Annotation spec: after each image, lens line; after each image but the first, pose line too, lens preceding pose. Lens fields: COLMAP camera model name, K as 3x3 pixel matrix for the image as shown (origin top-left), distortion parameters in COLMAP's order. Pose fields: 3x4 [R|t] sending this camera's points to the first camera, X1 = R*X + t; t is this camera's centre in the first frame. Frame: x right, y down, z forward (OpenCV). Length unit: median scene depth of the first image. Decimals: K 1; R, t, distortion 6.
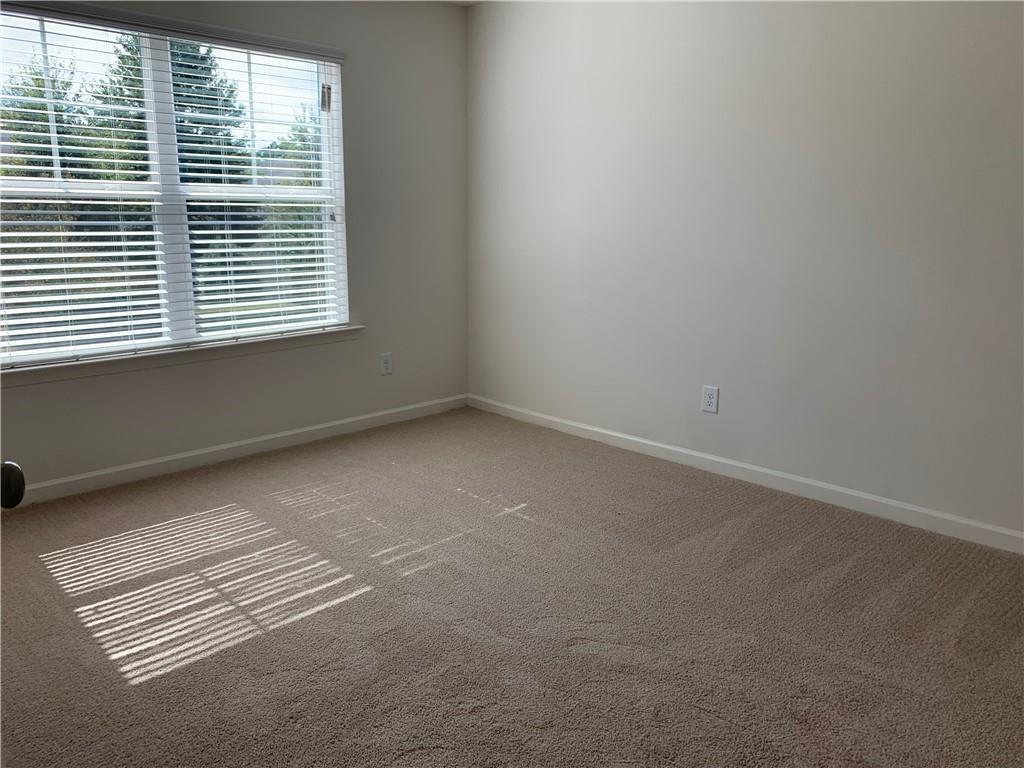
lens RADIAL K [[778.1, 0, 500.5], [0, 778.1, 385.8], [0, 0, 1]] dist [0.000003, -0.013855]
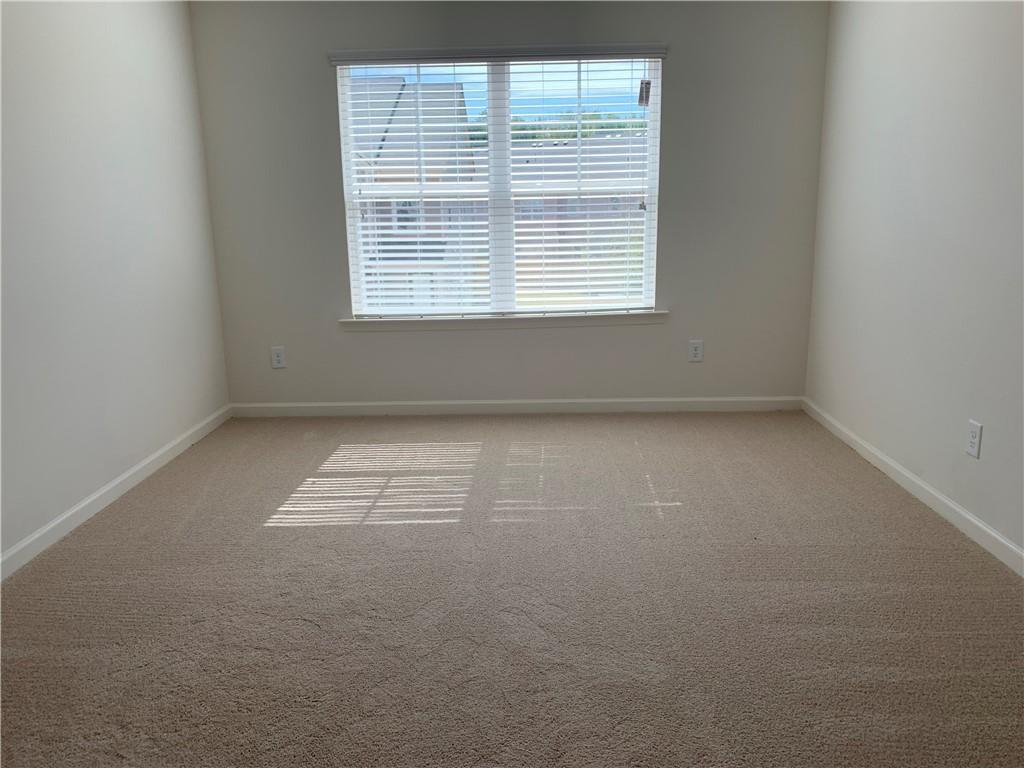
lens RADIAL K [[774.5, 0, 513.0], [0, 774.5, 372.5], [0, 0, 1]] dist [0.087408, -0.081754]
pose [[0.692720, 0.130010, -0.709391, 0.639027], [-0.134611, 0.989640, 0.049923, -0.030483], [0.708533, 0.060909, 0.703045, 0.199912]]
